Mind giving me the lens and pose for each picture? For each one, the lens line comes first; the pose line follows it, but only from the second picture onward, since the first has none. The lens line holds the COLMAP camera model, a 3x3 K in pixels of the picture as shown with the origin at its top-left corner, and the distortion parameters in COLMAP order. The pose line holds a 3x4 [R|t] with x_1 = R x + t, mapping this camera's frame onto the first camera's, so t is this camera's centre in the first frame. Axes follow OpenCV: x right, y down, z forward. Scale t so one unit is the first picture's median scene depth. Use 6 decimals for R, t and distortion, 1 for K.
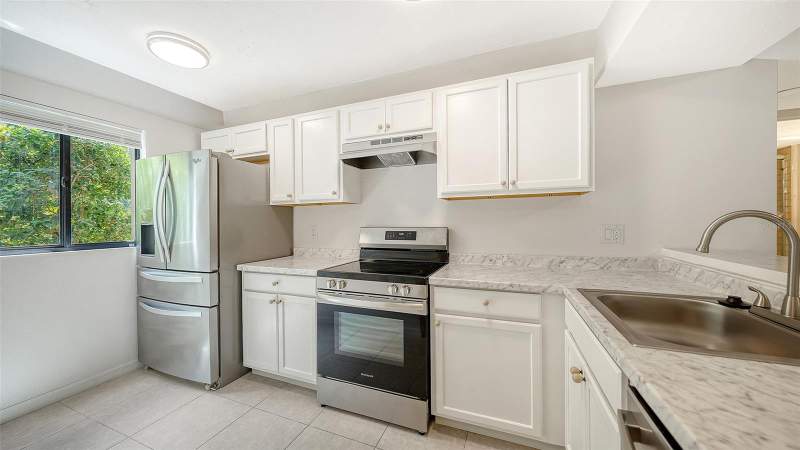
lens RADIAL K [[278.7, 0, 397.3], [0, 278.7, 222.8], [0, 0, 1]] dist [-0.002260, -0.000234]
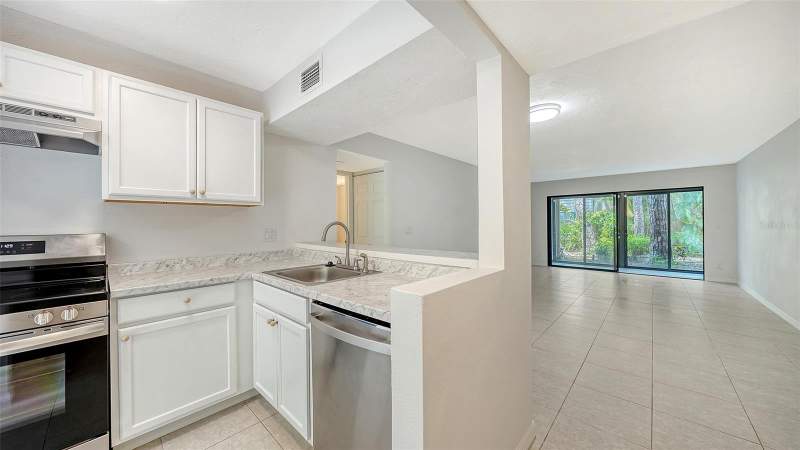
lens RADIAL K [[278.7, 0, 397.3], [0, 278.7, 222.8], [0, 0, 1]] dist [-0.002260, -0.000234]
pose [[0.364089, 0.010333, 0.931307, -0.349932], [0.005892, 0.999893, -0.013398, -0.001207], [-0.931345, 0.010366, 0.363990, -0.154140]]
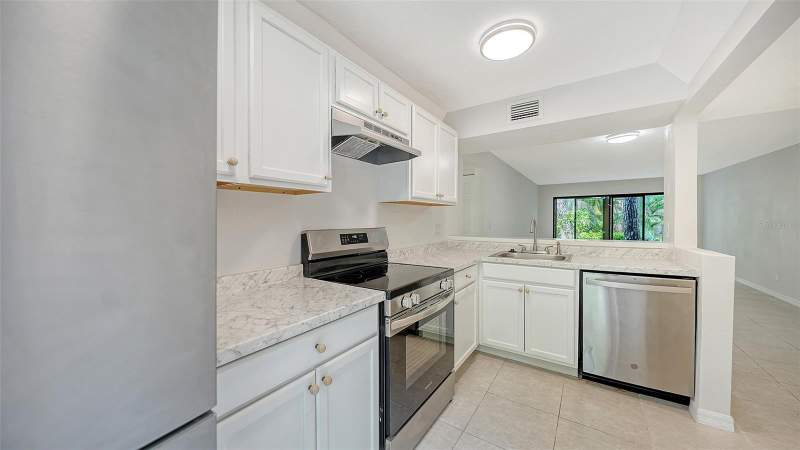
lens RADIAL K [[278.7, 0, 397.3], [0, 278.7, 222.8], [0, 0, 1]] dist [-0.002260, -0.000234]
pose [[0.218640, -0.000699, 0.975805, -1.046841], [0.004477, 0.999990, -0.000287, -0.002018], [-0.975795, 0.004432, 0.218641, 0.899651]]
